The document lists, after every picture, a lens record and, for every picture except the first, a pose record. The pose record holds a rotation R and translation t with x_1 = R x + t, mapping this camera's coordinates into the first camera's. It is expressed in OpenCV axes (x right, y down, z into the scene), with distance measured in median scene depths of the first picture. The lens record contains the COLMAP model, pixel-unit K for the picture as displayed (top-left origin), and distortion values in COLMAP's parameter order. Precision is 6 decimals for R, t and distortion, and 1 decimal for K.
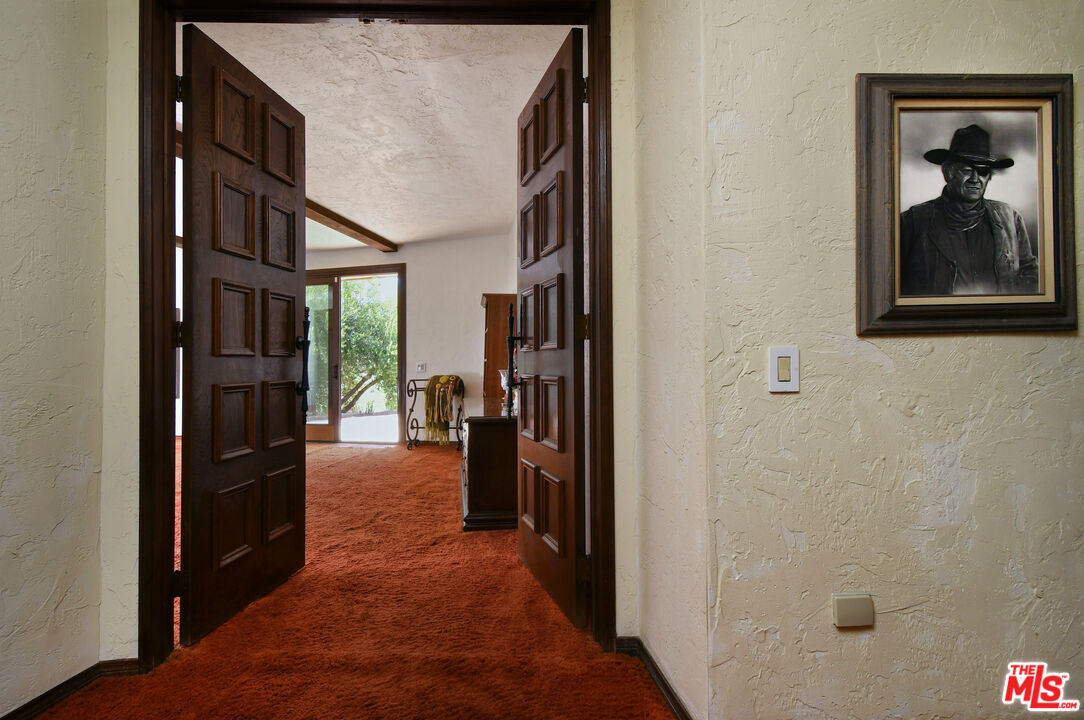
lens RADIAL K [[515.8, 0, 542.4], [0, 515.8, 368.0], [0, 0, 1]] dist [0.000525, -0.000546]
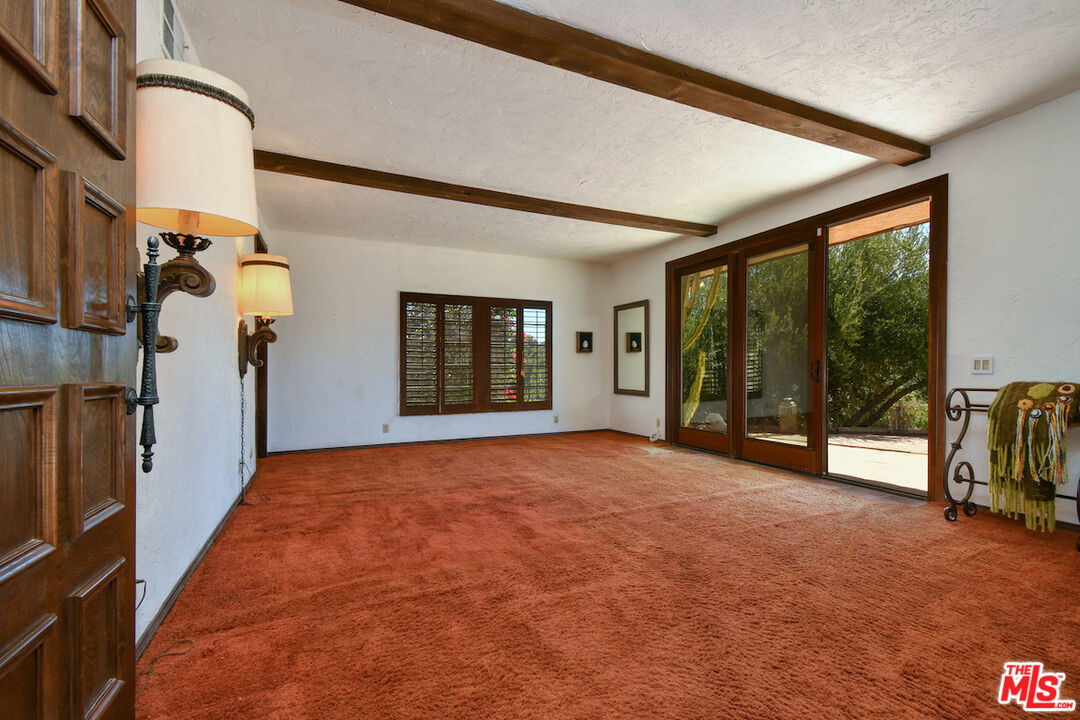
lens RADIAL K [[513.9, 0, 540.4], [0, 513.9, 368.0], [0, 0, 1]] dist [0.000525, -0.000546]
pose [[0.566863, 0.009304, -0.823759, -0.061975], [-0.008717, 0.999948, 0.005296, 0.002484], [0.823766, 0.004178, 0.566915, 0.347225]]
